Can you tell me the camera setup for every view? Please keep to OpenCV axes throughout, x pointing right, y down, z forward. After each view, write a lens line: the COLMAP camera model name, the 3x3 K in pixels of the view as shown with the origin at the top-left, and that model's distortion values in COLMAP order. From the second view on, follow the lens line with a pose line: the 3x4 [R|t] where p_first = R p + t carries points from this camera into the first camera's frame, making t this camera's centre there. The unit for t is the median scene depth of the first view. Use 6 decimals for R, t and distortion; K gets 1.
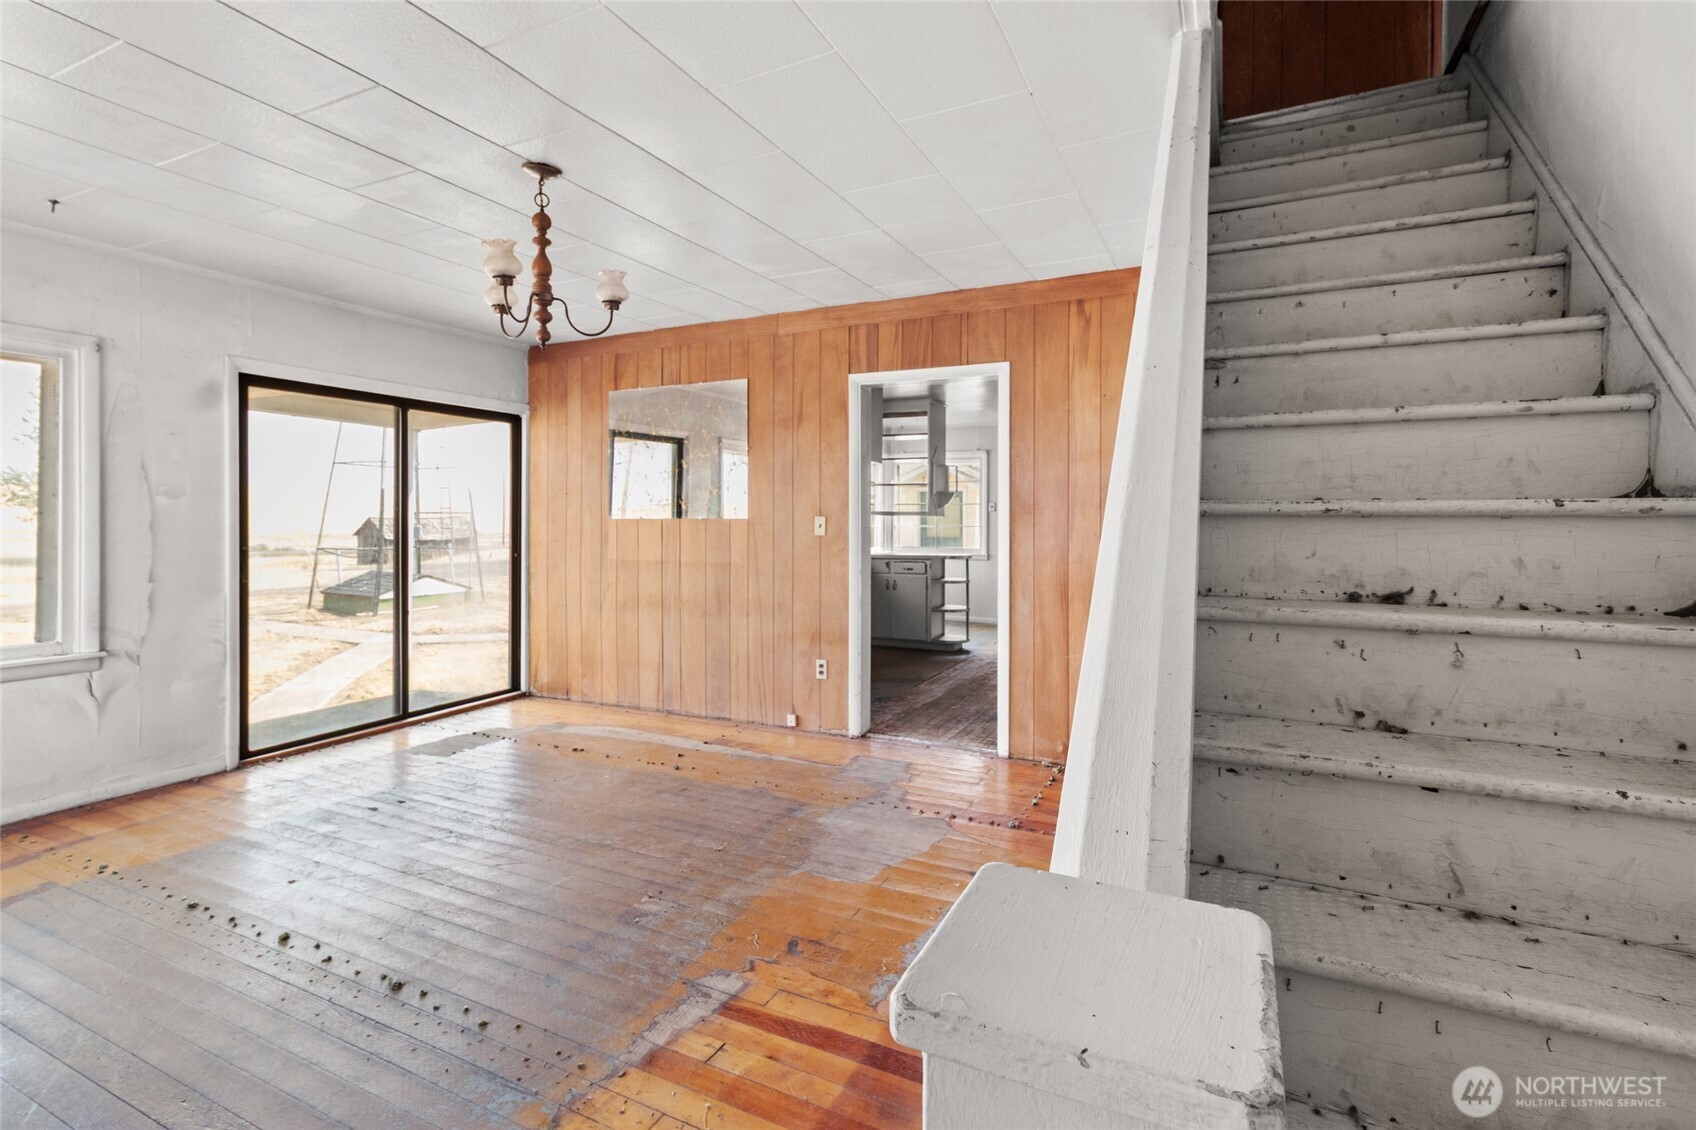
lens RADIAL K [[790.8, 0, 847.4], [0, 790.8, 521.5], [0, 0, 1]] dist [-0.001941, -0.000174]
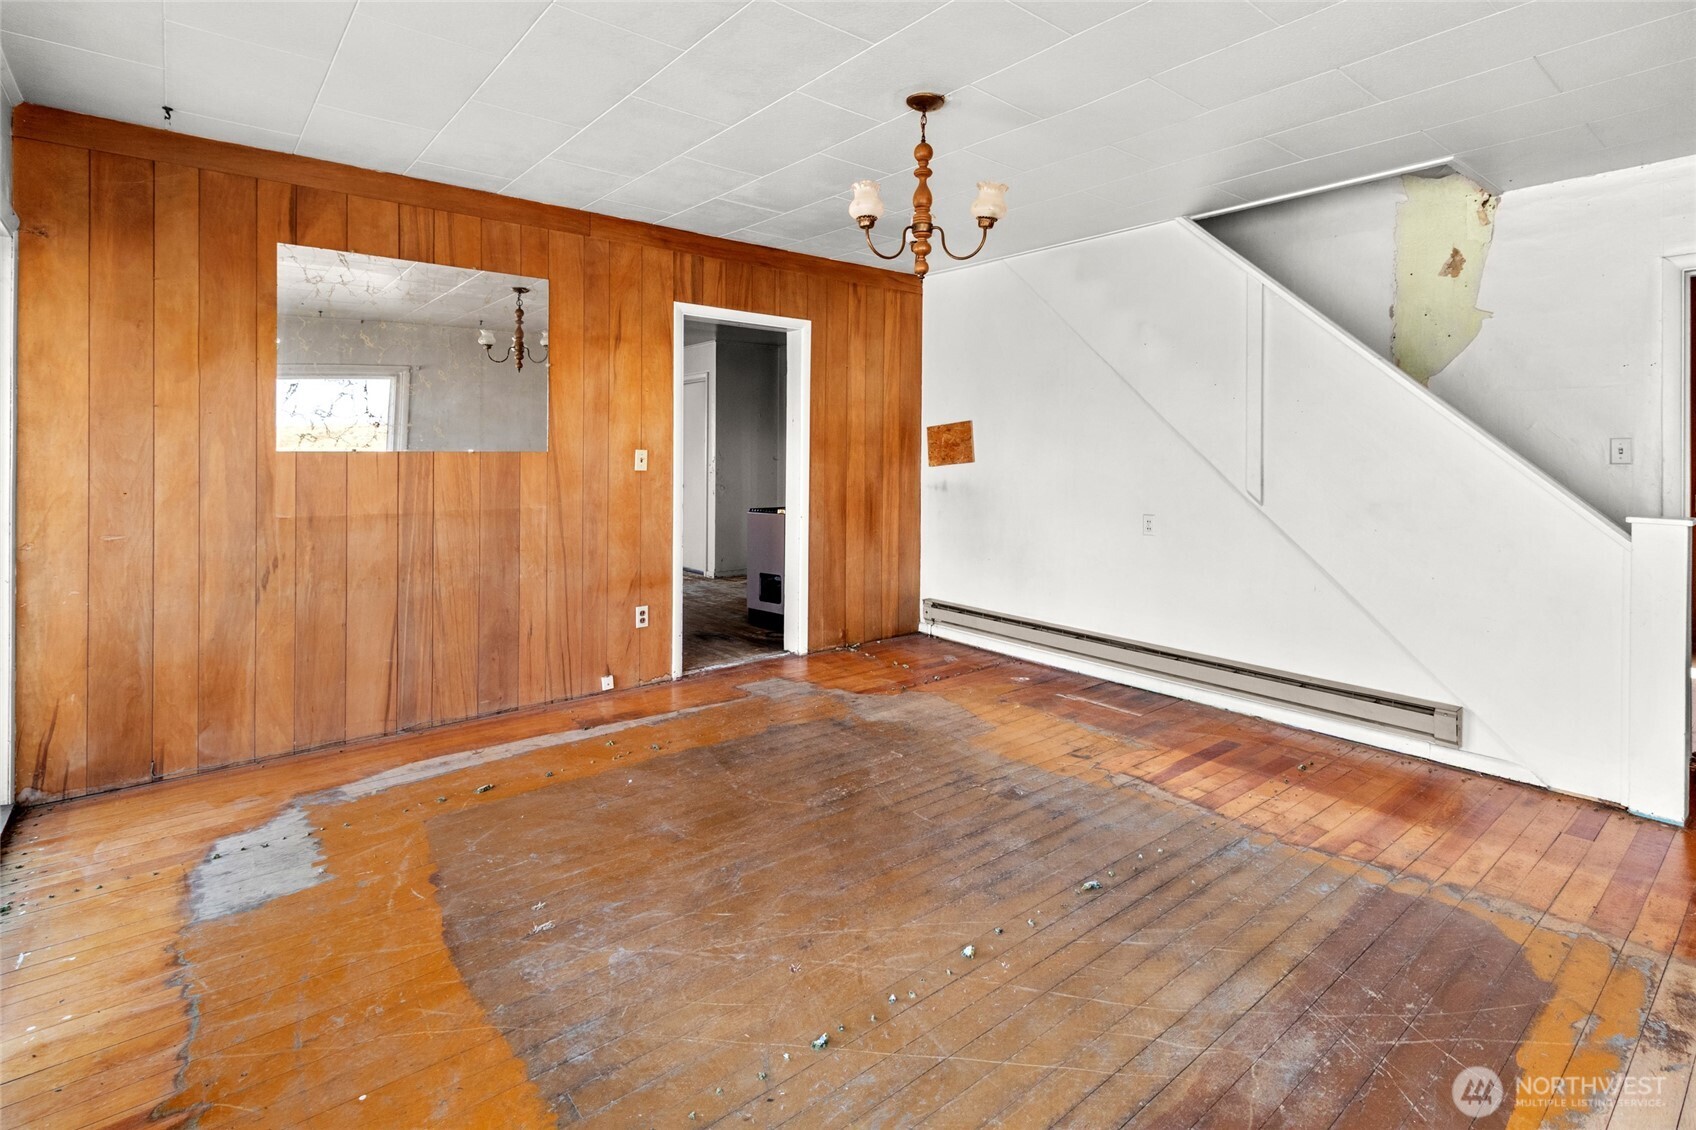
lens RADIAL K [[826.5, 0, 846.5], [0, 826.5, 452.6], [0, 0, 1]] dist [0.001191, 0.000057]
pose [[0.419370, 0.000062, 0.907815, -0.931826], [-0.000116, 1.000000, -0.000014, -0.003651], [-0.907815, -0.000099, 0.419370, 0.445808]]
